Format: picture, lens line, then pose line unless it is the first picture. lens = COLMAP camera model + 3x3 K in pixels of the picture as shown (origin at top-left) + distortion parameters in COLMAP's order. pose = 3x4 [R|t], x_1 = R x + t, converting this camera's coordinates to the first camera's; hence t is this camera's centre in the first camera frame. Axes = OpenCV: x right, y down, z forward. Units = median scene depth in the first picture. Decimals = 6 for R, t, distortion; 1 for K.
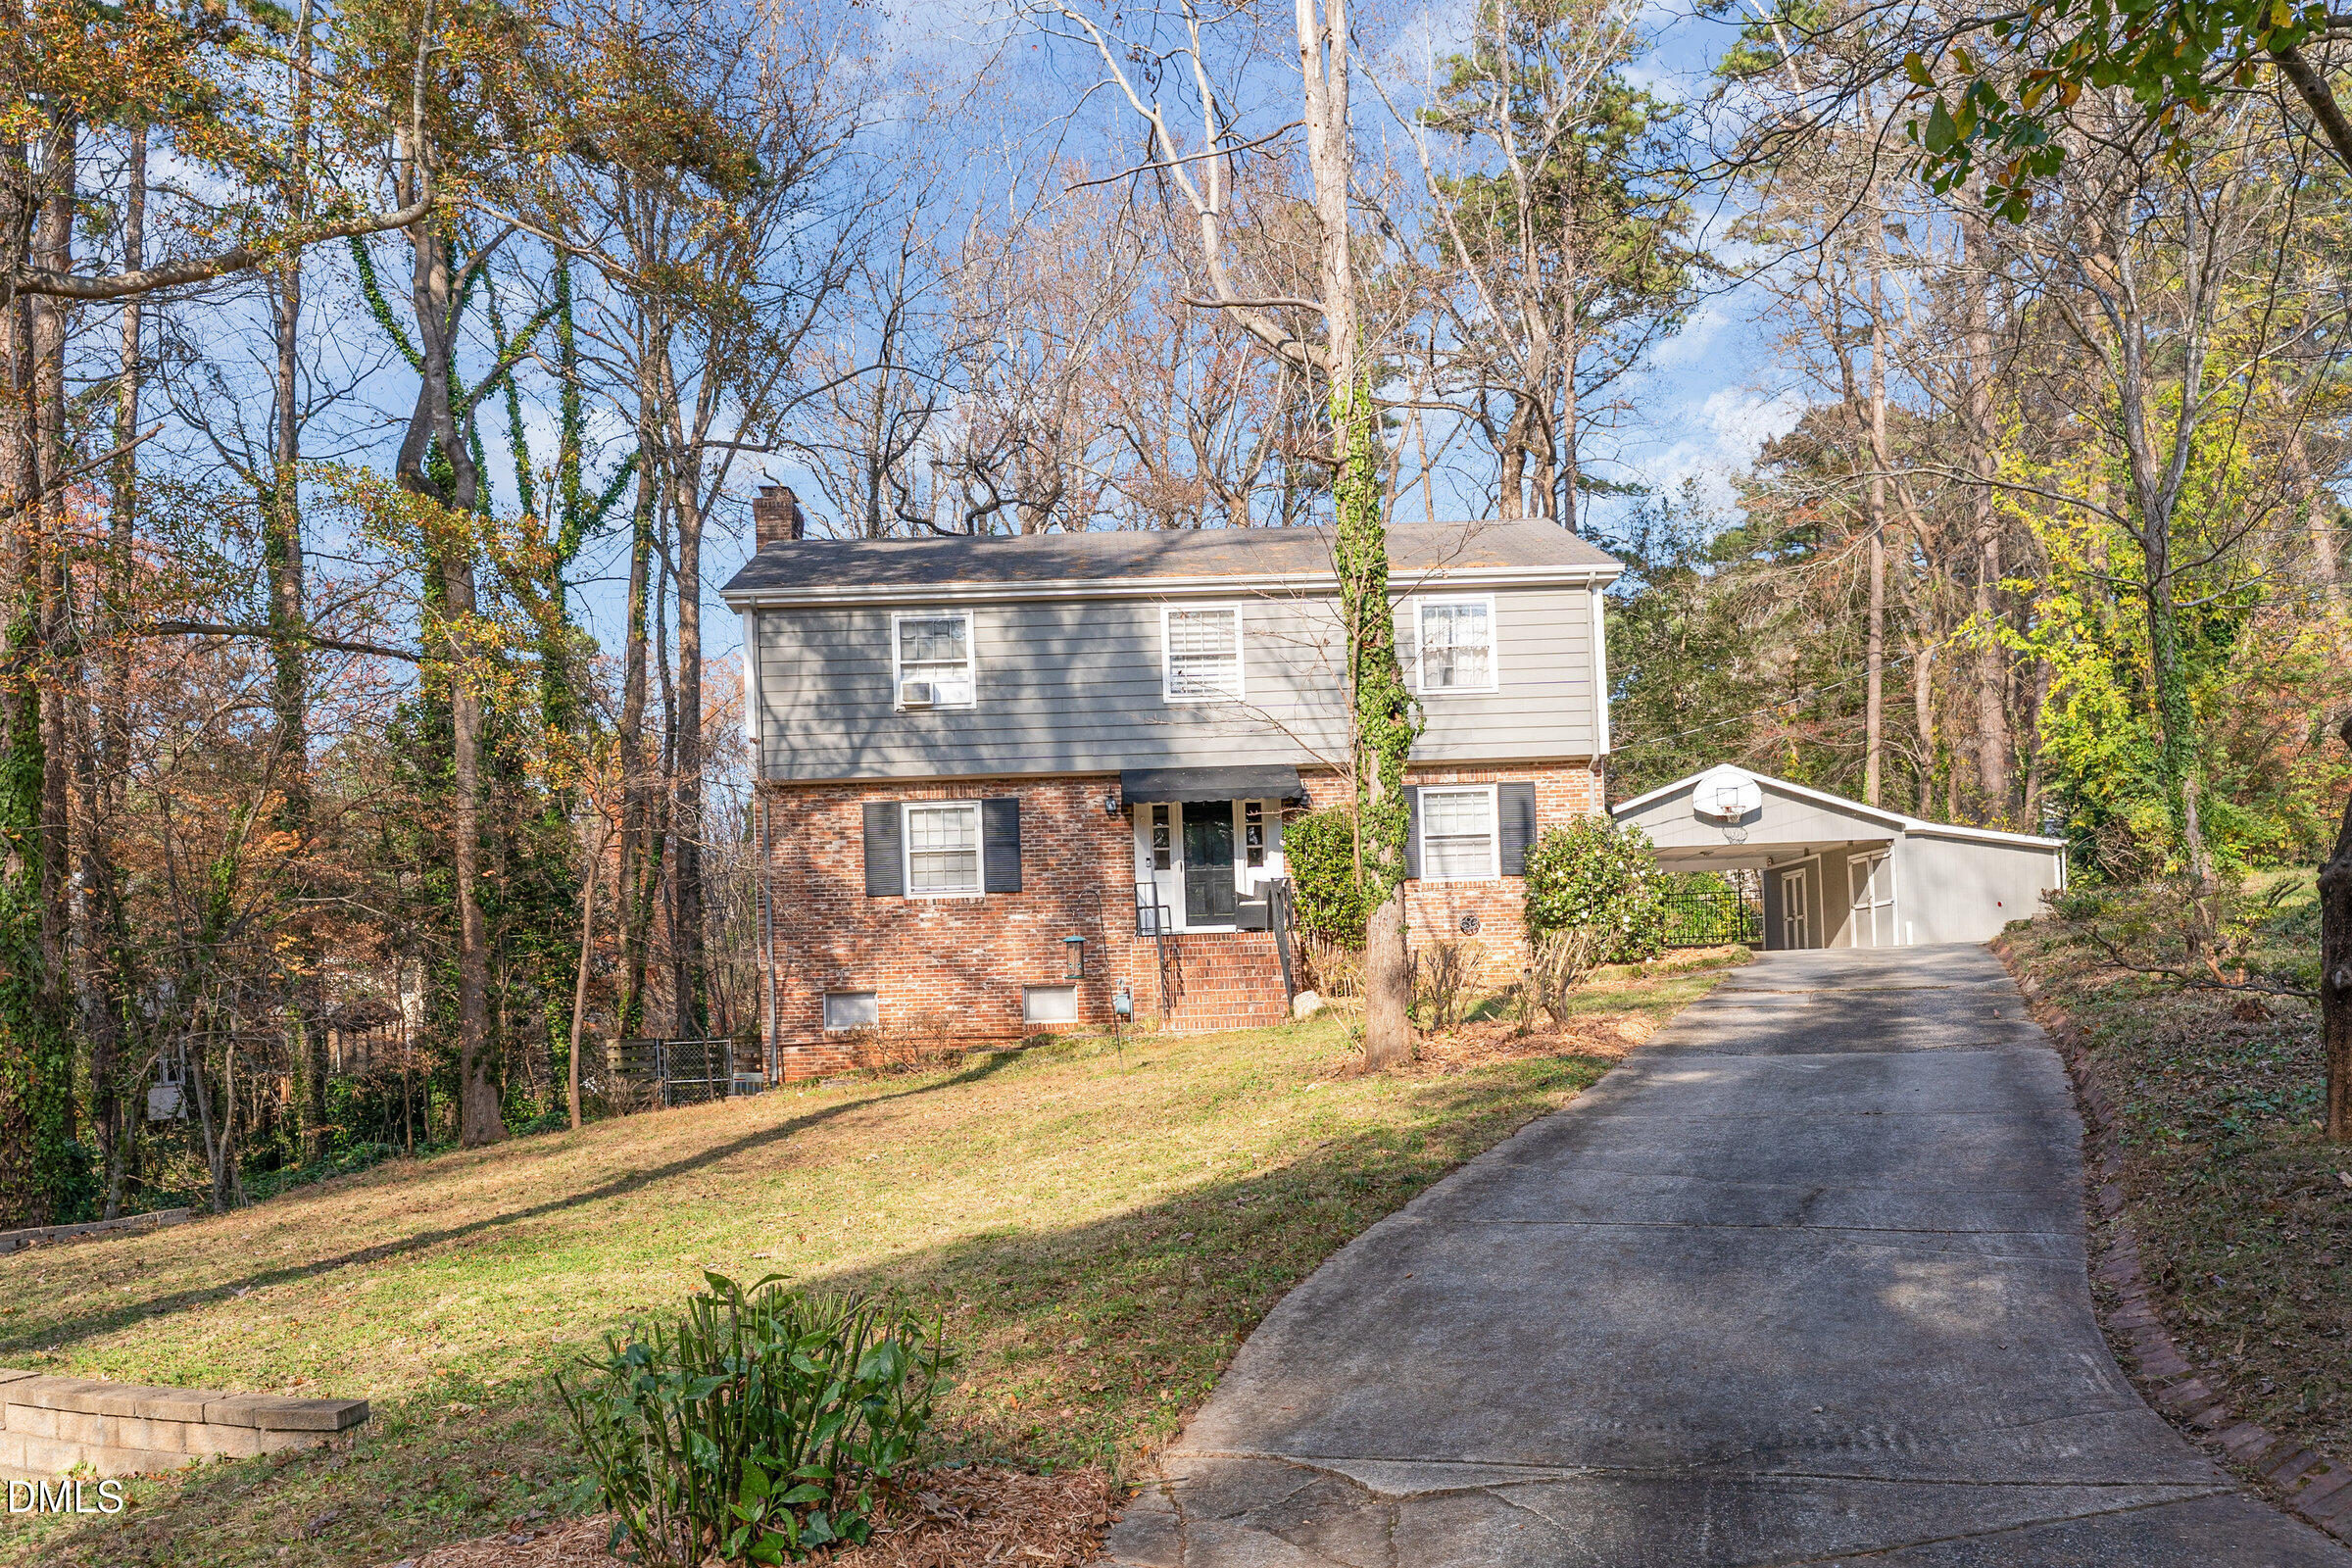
lens RADIAL K [[1969.3, 0, 1118.5], [0, 1969.3, 937.2], [0, 0, 1]] dist [-0.000969, 0.009582]
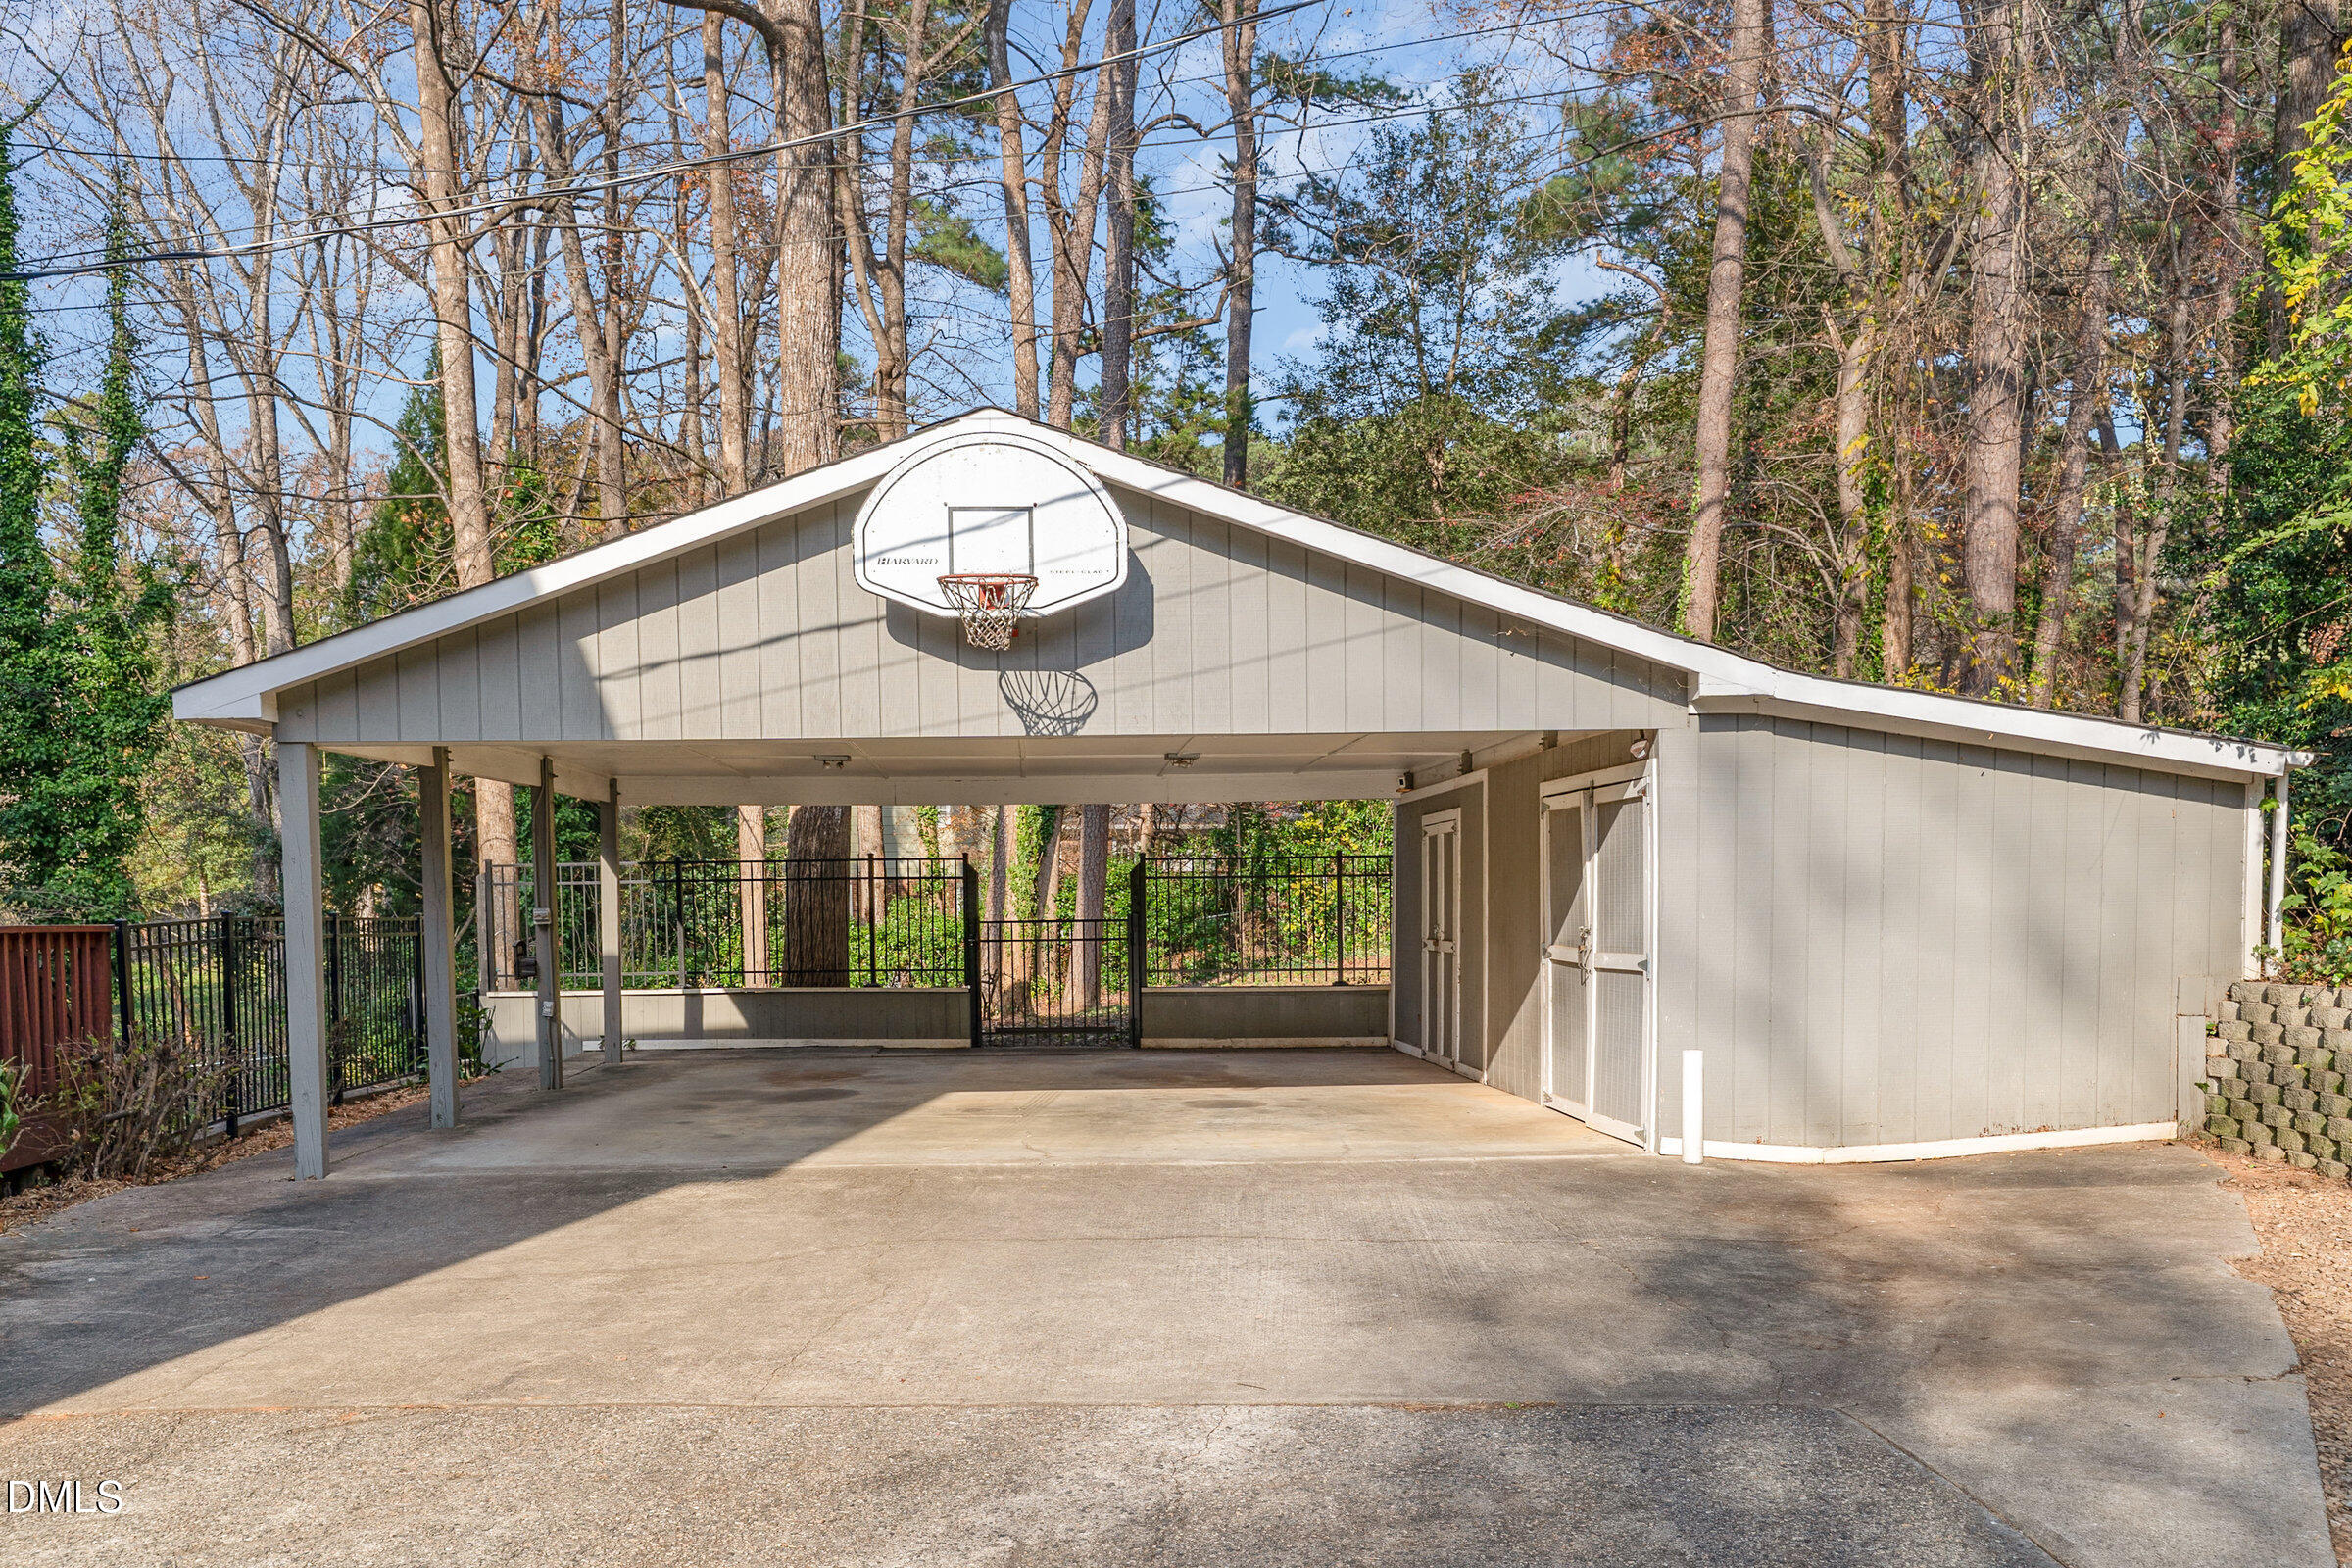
lens RADIAL K [[1969.3, 0, 1156.7], [0, 1969.3, 942.3], [0, 0, 1]] dist [-0.000969, 0.009582]
pose [[0.999034, 0.020307, 0.038972, 0.425292], [-0.022960, 0.997362, 0.068864, -0.051450], [-0.037471, -0.069692, 0.996865, 0.989639]]
